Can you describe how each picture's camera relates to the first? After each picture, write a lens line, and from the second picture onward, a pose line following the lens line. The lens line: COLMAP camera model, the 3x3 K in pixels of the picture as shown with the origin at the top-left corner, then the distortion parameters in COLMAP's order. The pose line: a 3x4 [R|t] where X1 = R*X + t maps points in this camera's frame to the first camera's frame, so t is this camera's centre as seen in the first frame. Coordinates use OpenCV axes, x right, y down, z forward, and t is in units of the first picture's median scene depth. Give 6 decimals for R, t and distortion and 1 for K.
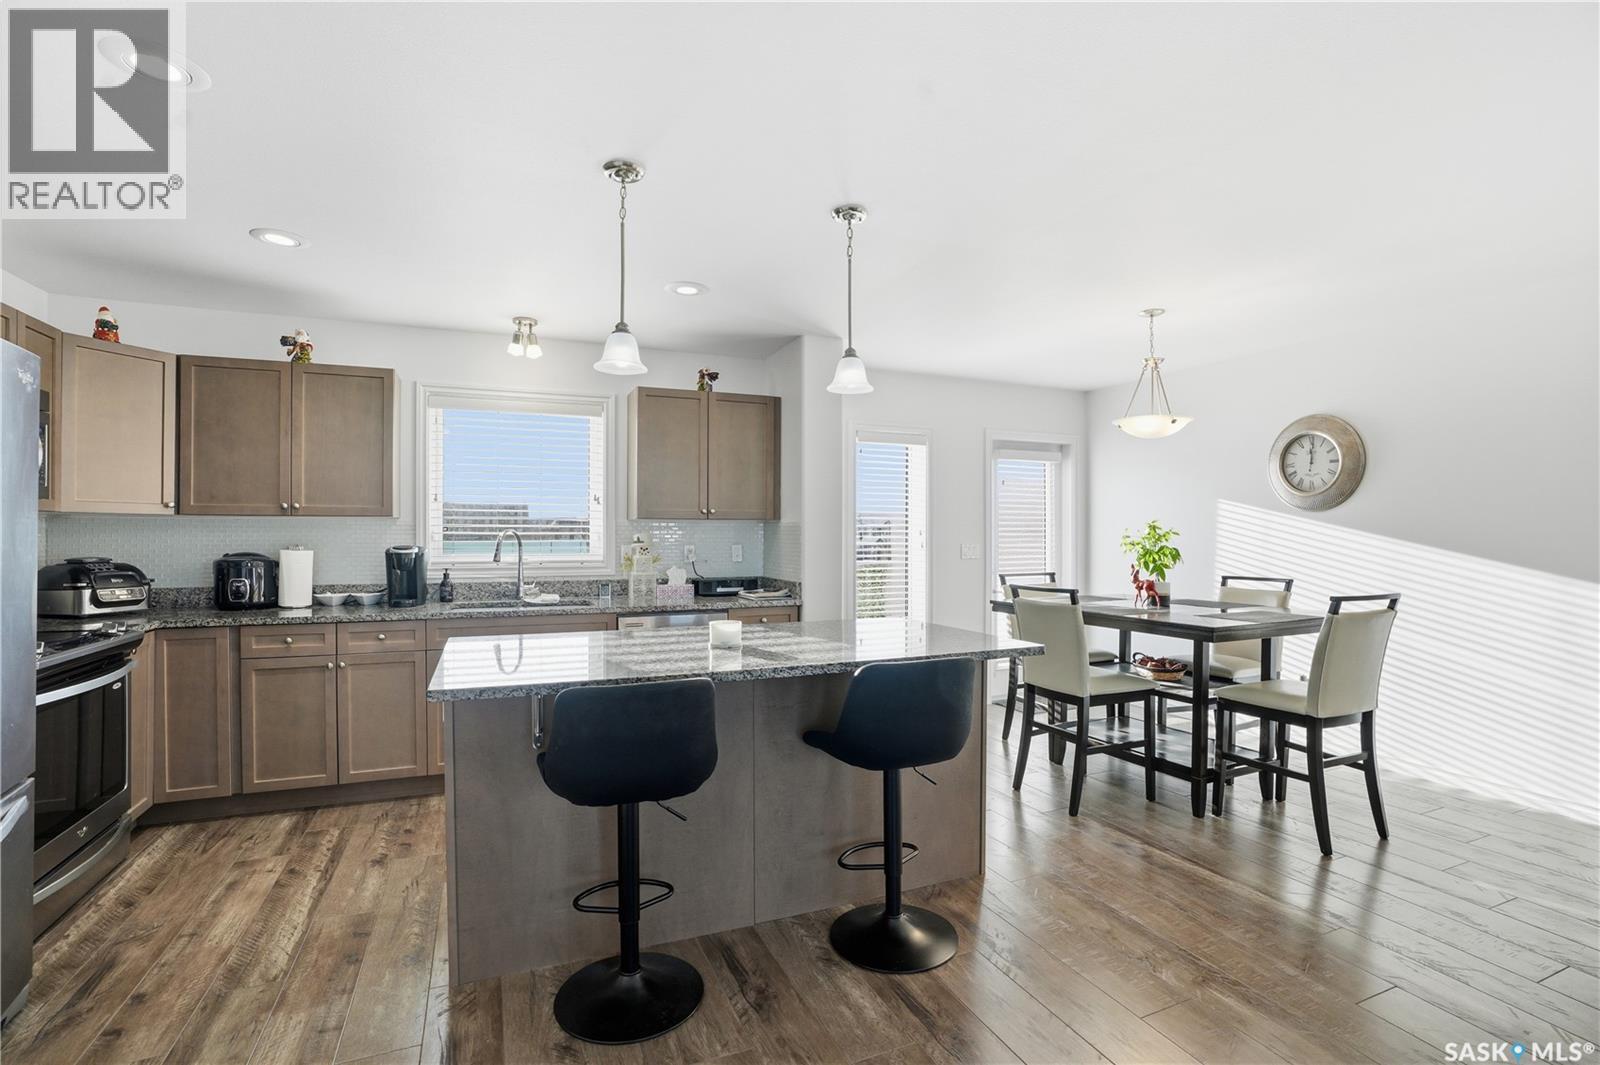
lens RADIAL K [[743.2, 0, 805.7], [0, 743.2, 536.9], [0, 0, 1]] dist [-0.069467, 0.026635]
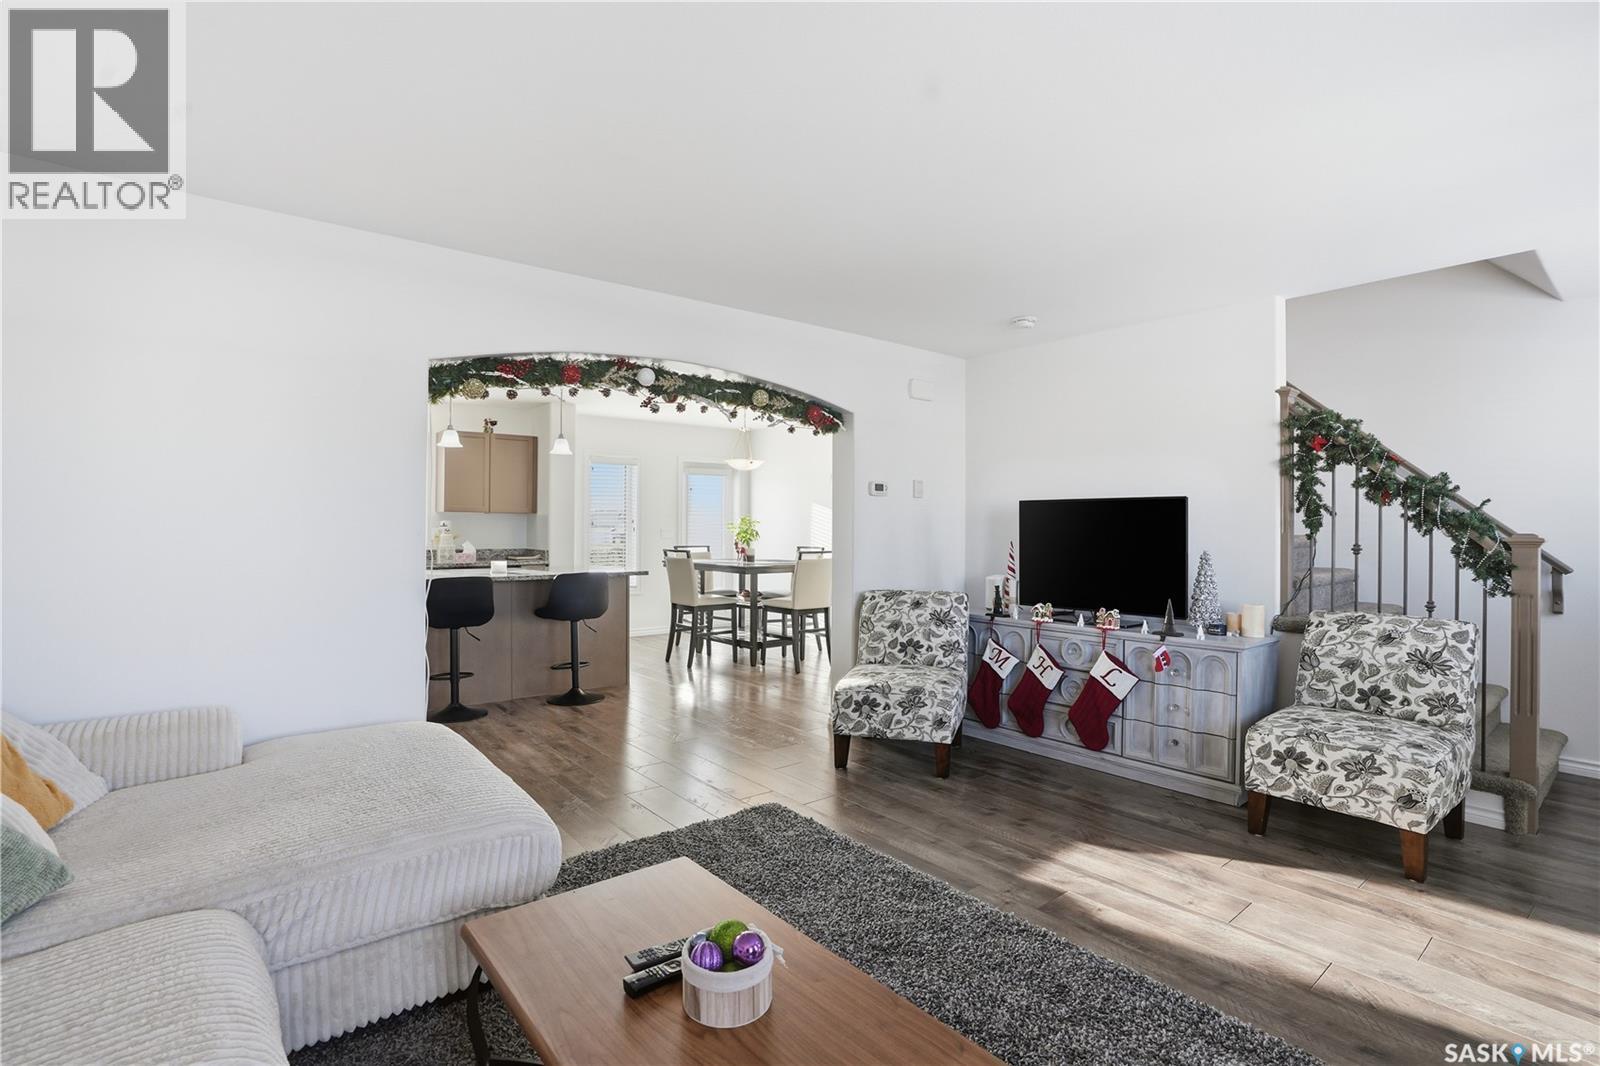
lens RADIAL K [[756.9, 0, 800.9], [0, 756.9, 516.0], [0, 0, 1]] dist [-0.070938, 0.029713]
pose [[0.963884, 0.007525, 0.266215, 0.109360], [-0.003118, 0.999851, -0.016974, 0.012467], [-0.266303, 0.015531, 0.963764, -0.931197]]
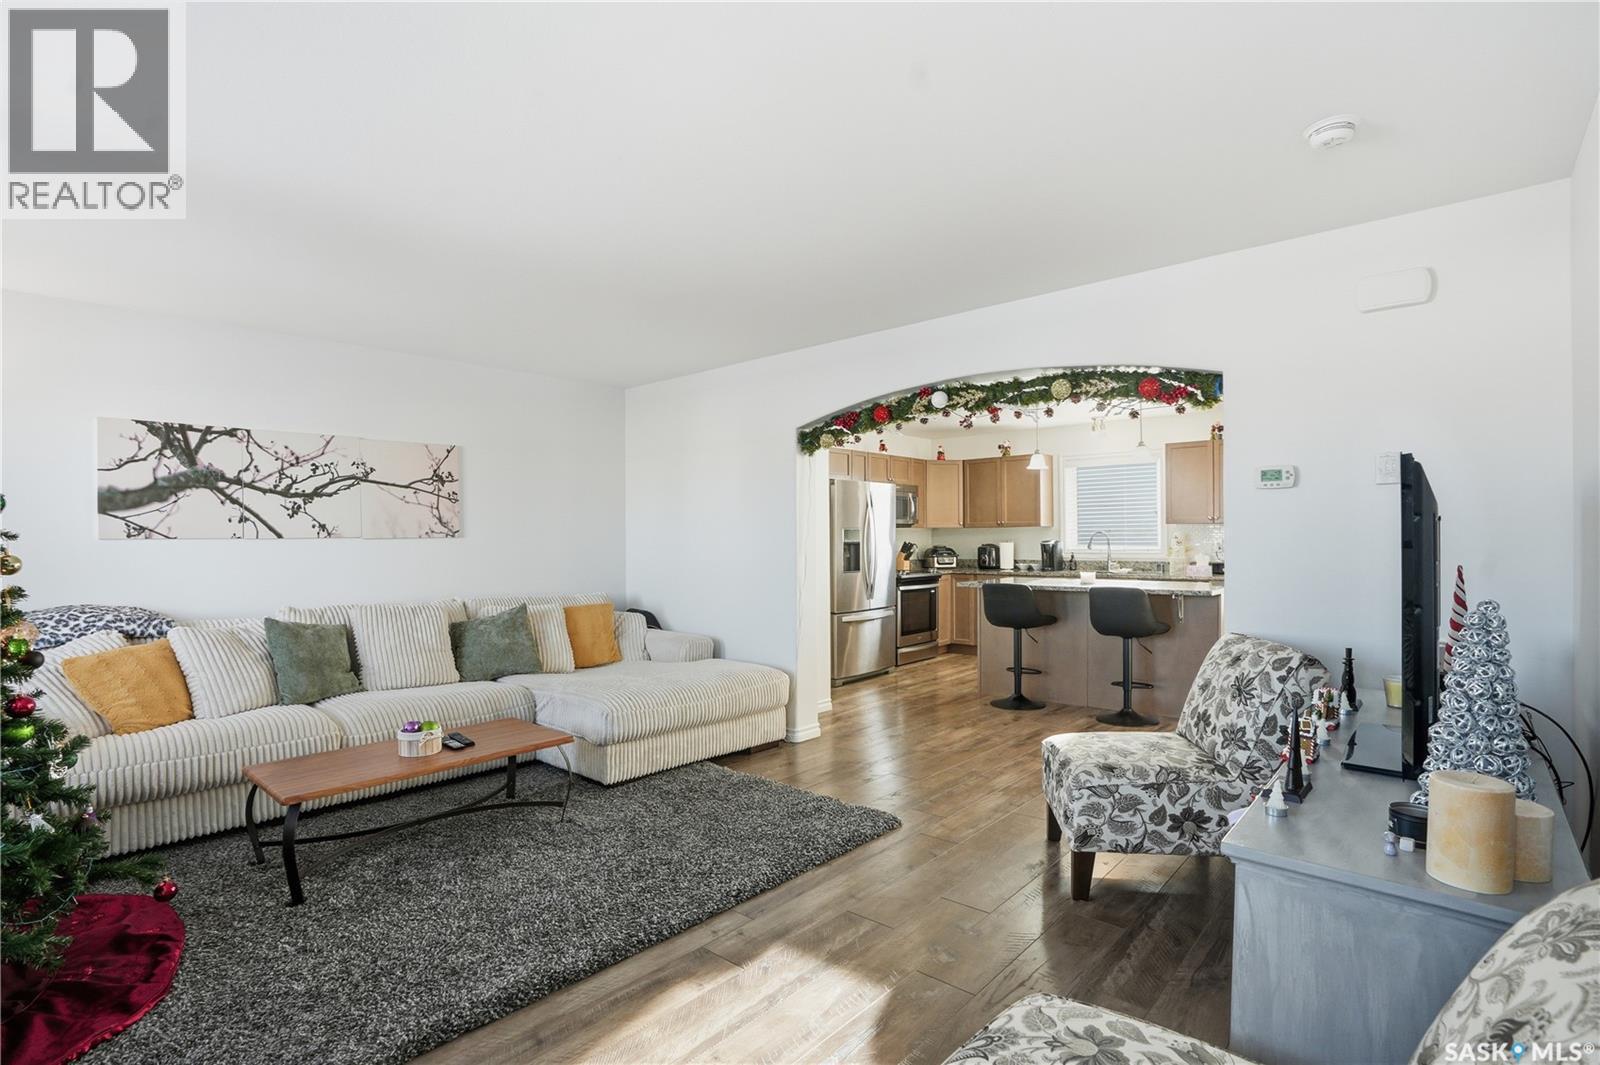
lens RADIAL K [[764.3, 0, 804.2], [0, 764.3, 541.4], [0, 0, 1]] dist [-0.073398, 0.029119]
pose [[0.419268, -0.001918, -0.907860, 1.133934], [0.005718, 0.999984, 0.000527, 0.009870], [0.907844, -0.005412, 0.419272, -0.515859]]
